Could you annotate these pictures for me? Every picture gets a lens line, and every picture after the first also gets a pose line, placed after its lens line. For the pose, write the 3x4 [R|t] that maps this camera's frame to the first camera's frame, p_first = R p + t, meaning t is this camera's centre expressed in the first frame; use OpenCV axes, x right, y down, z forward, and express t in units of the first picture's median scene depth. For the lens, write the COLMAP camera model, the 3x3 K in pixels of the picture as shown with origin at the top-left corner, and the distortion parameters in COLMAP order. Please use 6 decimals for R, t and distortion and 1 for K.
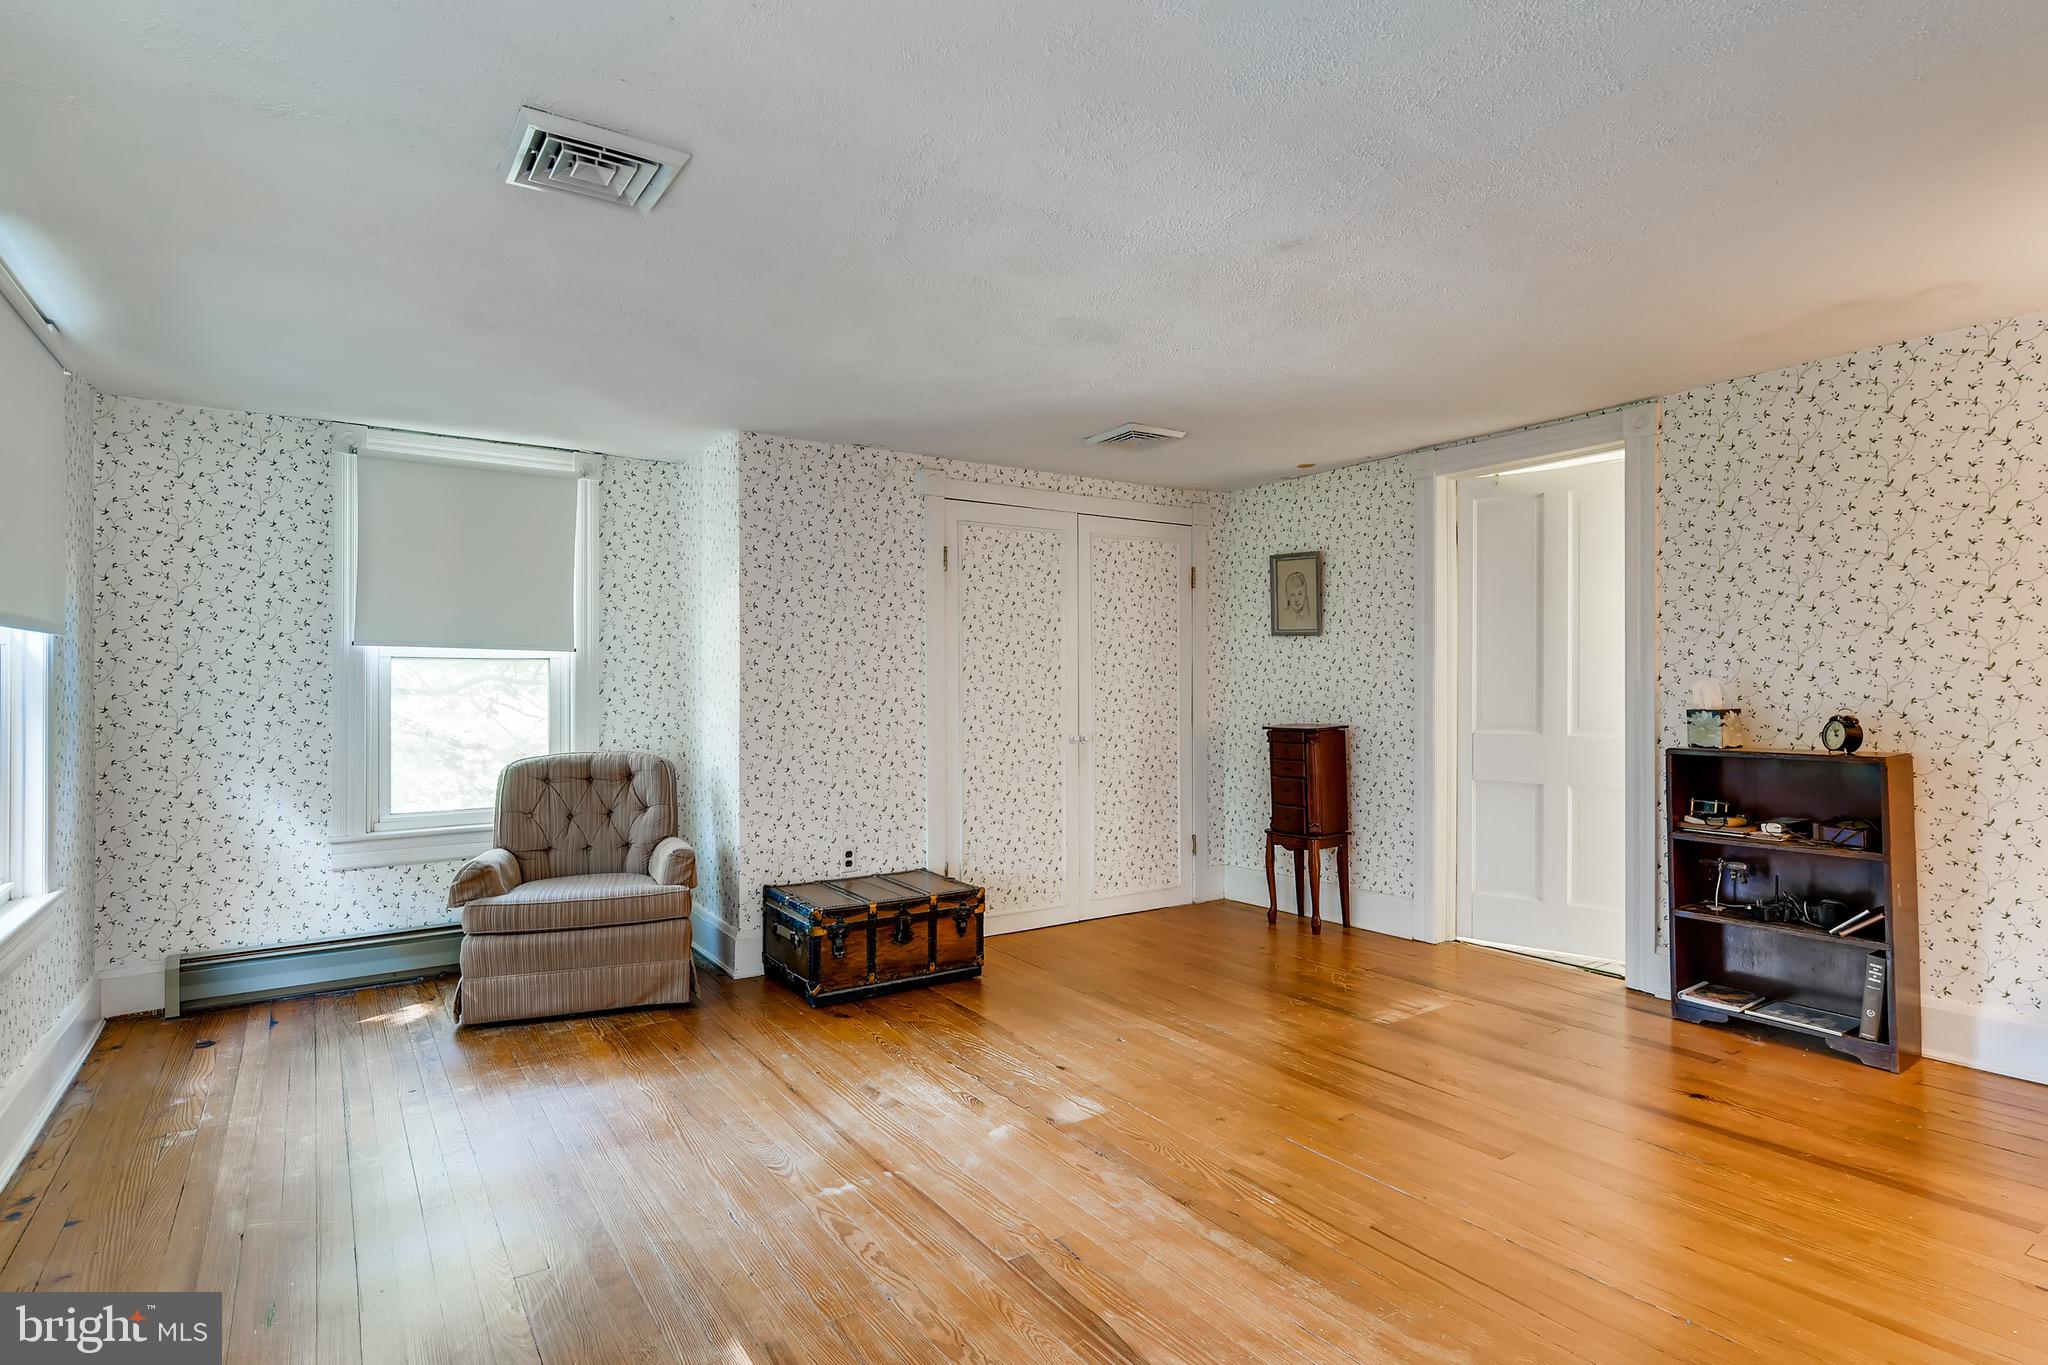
lens RADIAL K [[1032.8, 0, 1029.9], [0, 1032.8, 672.8], [0, 0, 1]] dist [-0.002770, 0.003823]
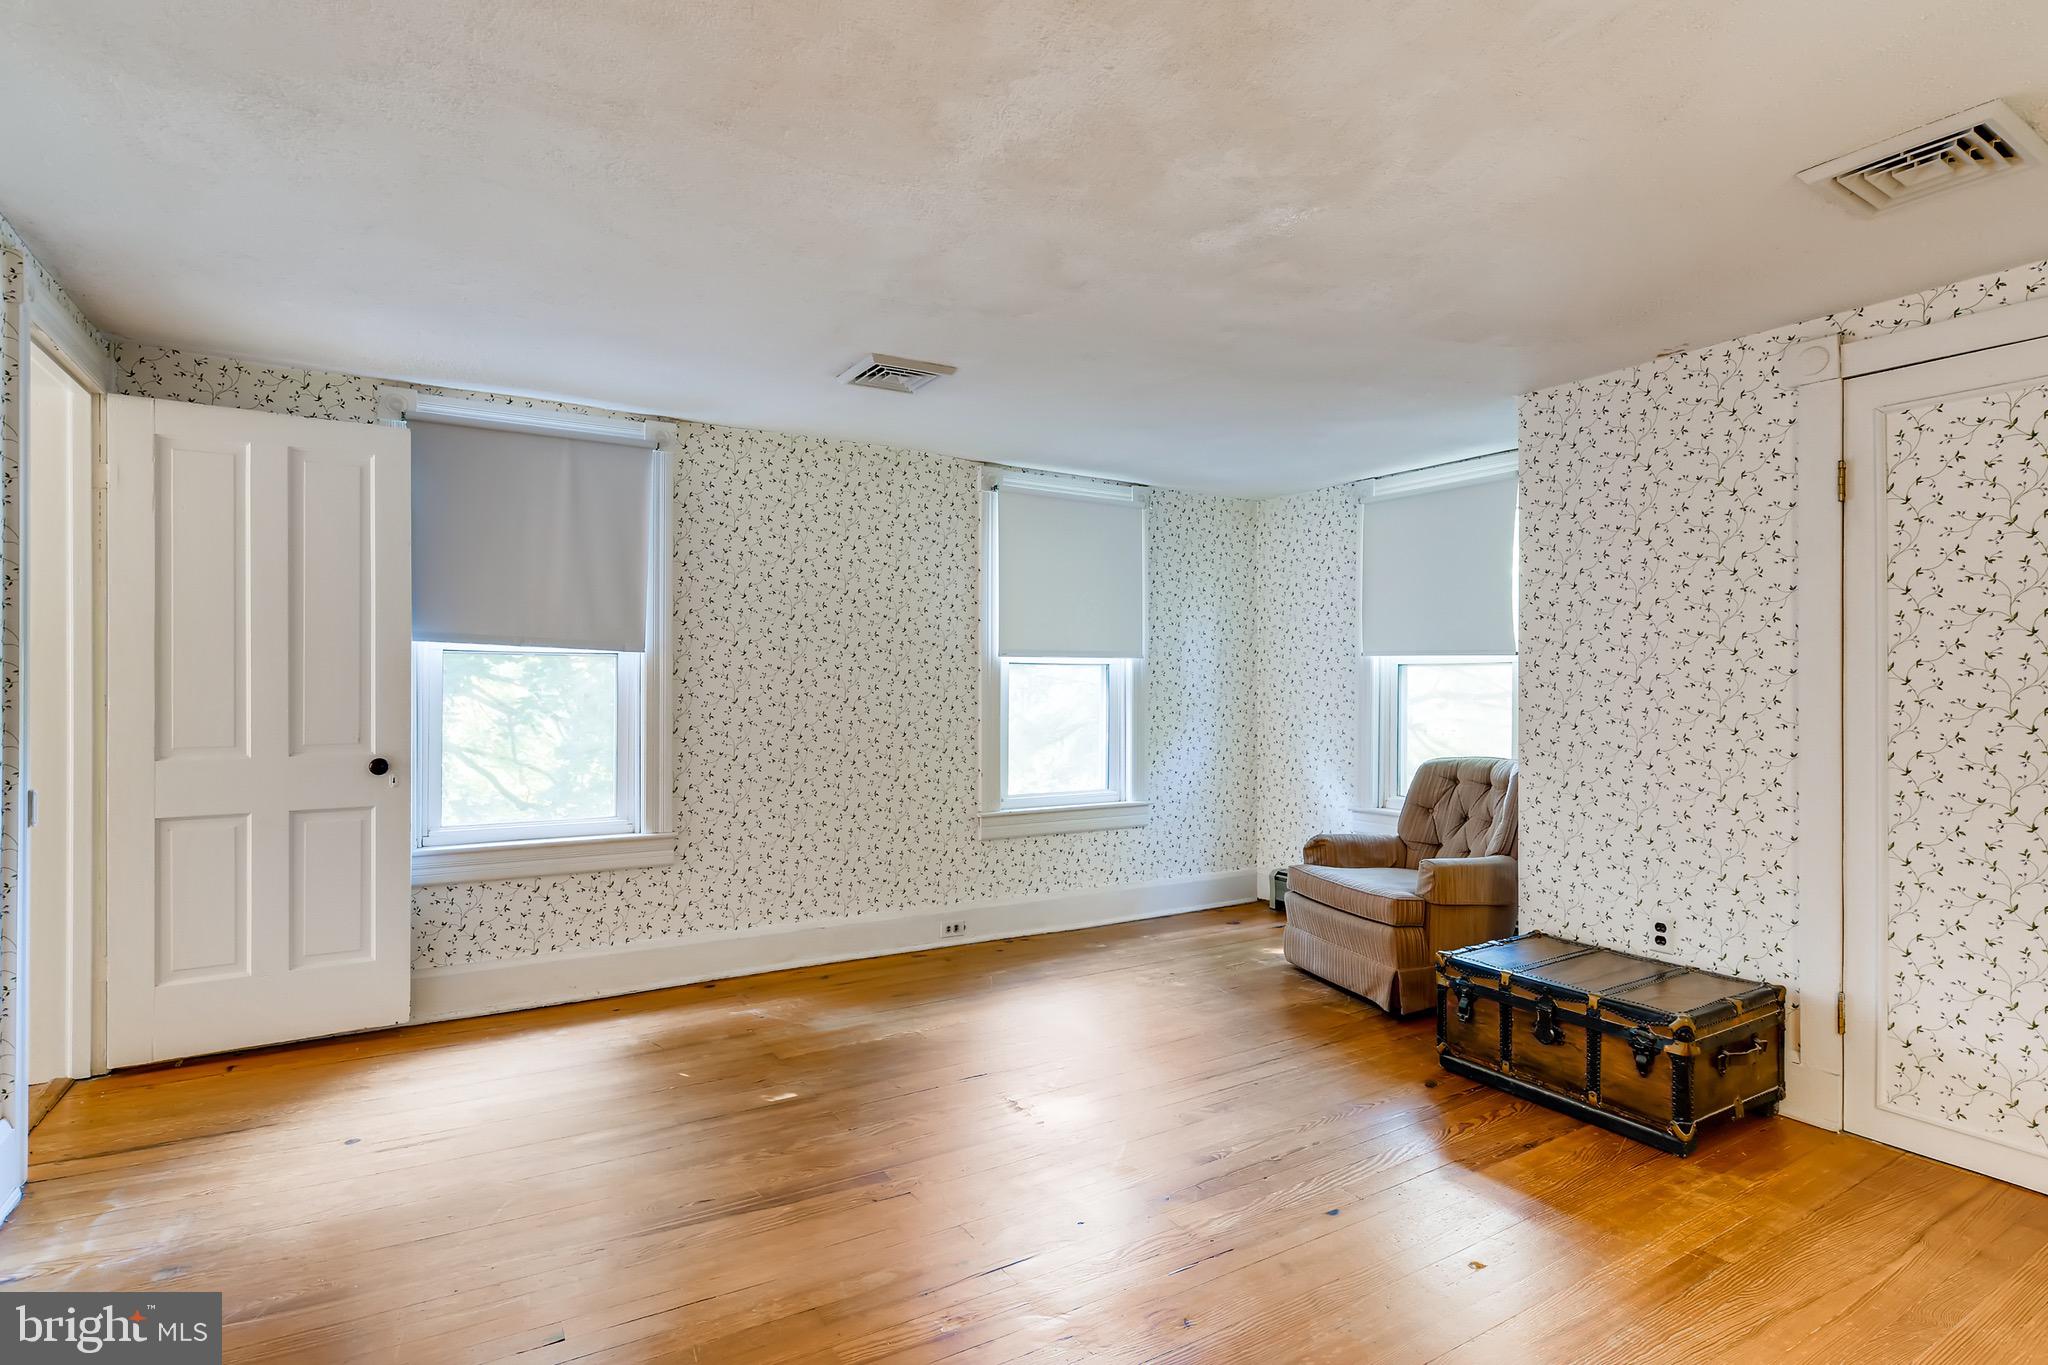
lens RADIAL K [[1032.8, 0, 1029.1], [0, 1032.8, 681.3], [0, 0, 1]] dist [-0.002770, 0.003823]
pose [[-0.051833, 0.000845, -0.998655, 0.630416], [0.007799, 0.999969, 0.000441, 0.000301], [0.998625, -0.007766, -0.051838, 0.666950]]
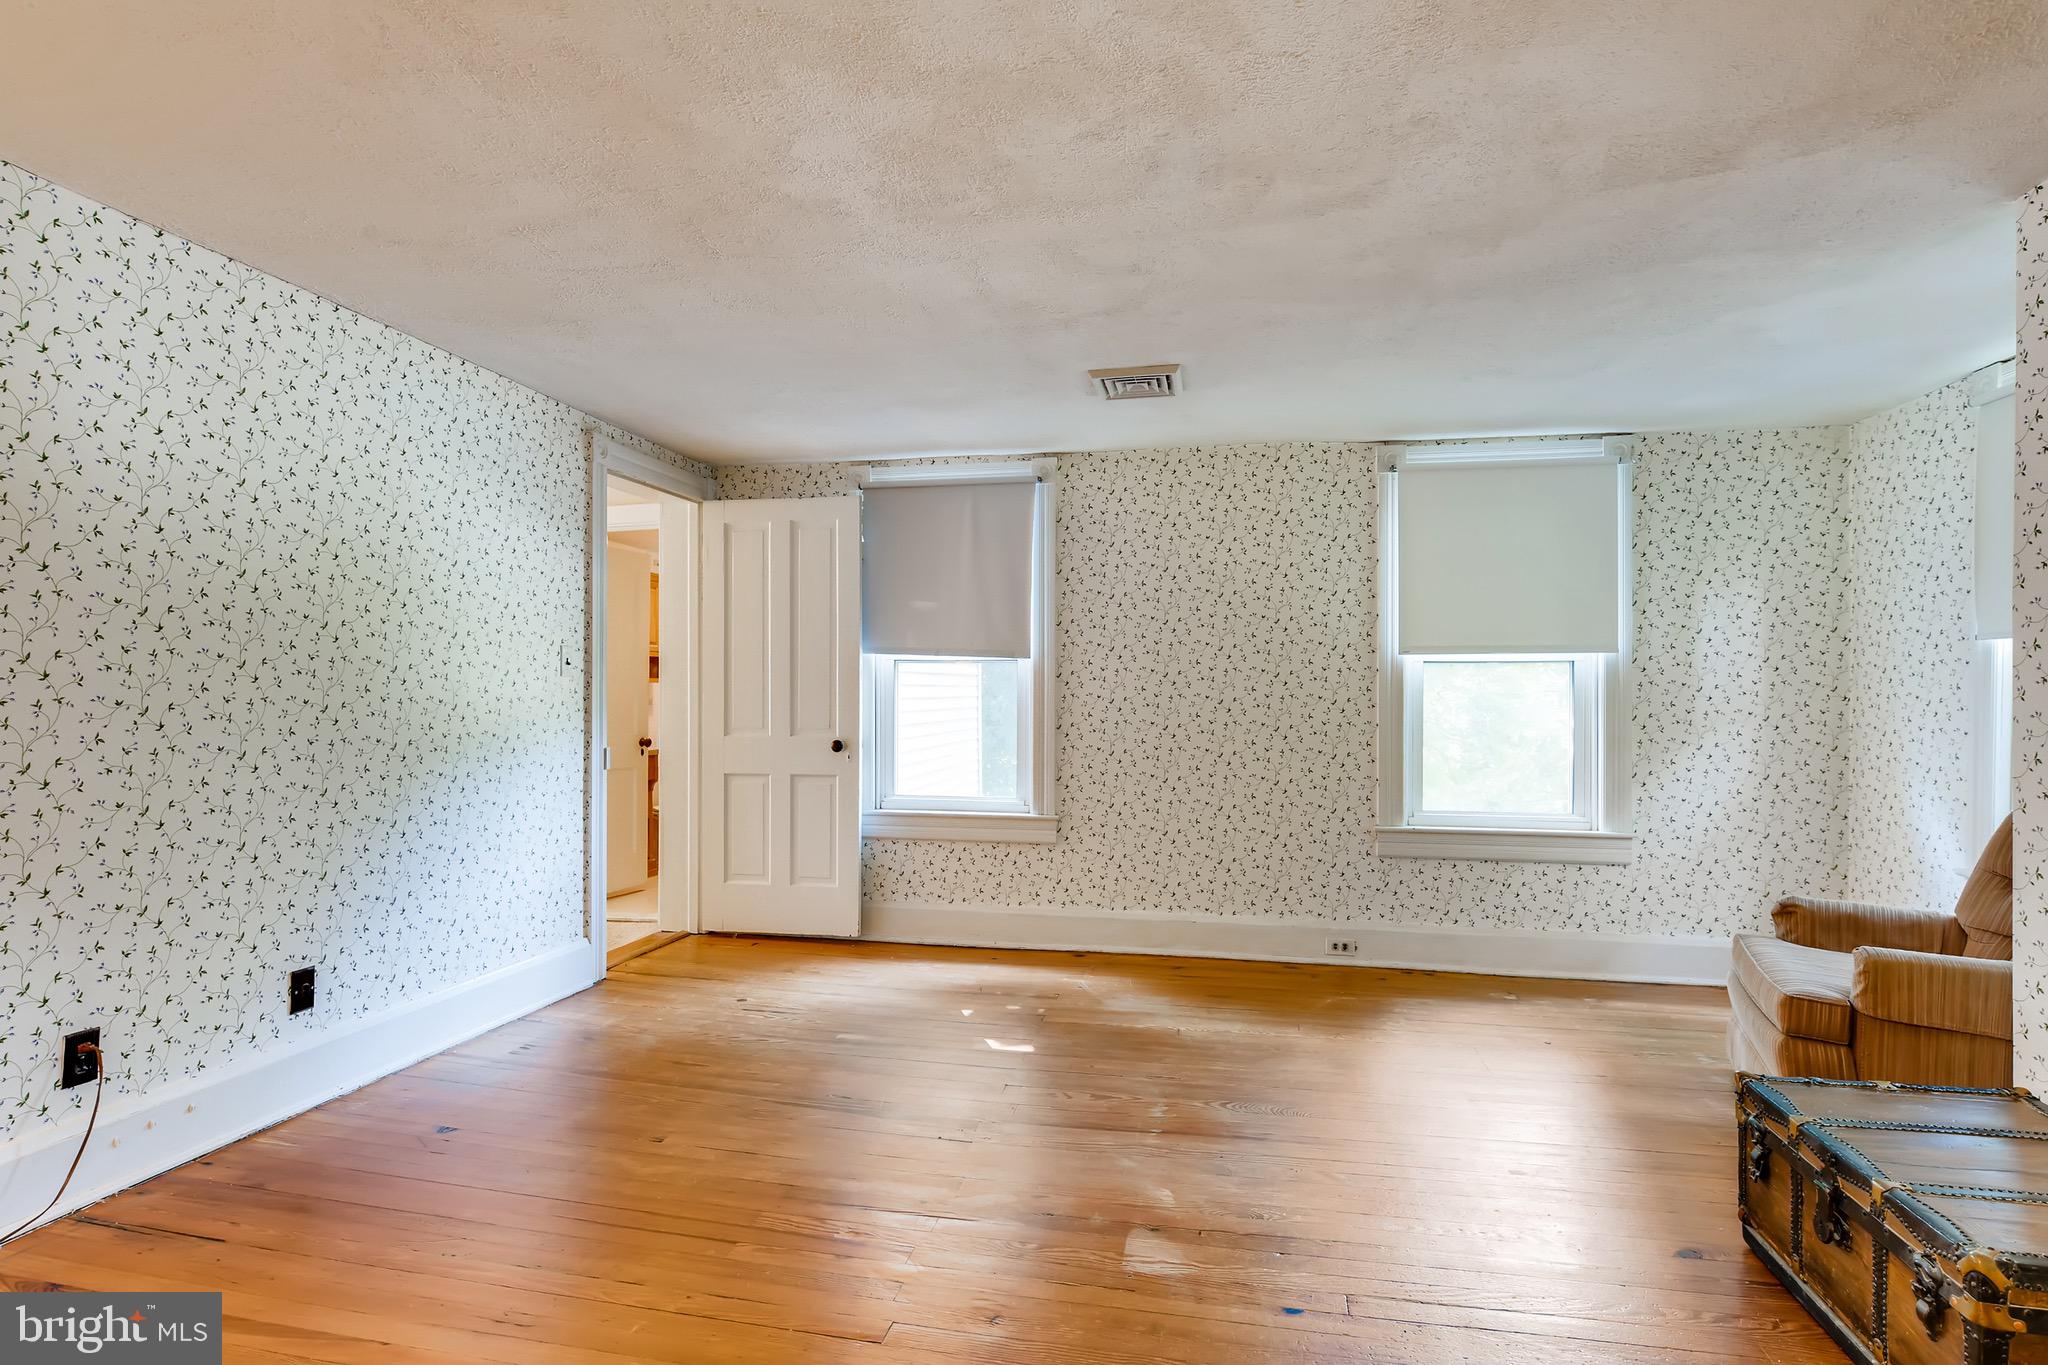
lens RADIAL K [[1032.8, 0, 1028.0], [0, 1032.8, 693.8], [0, 0, 1]] dist [-0.002770, 0.003823]
pose [[-0.719919, 0.004396, -0.694044, 0.461079], [0.007590, 0.999970, -0.001539, 0.011460], [0.694016, -0.006376, -0.719931, 1.080507]]
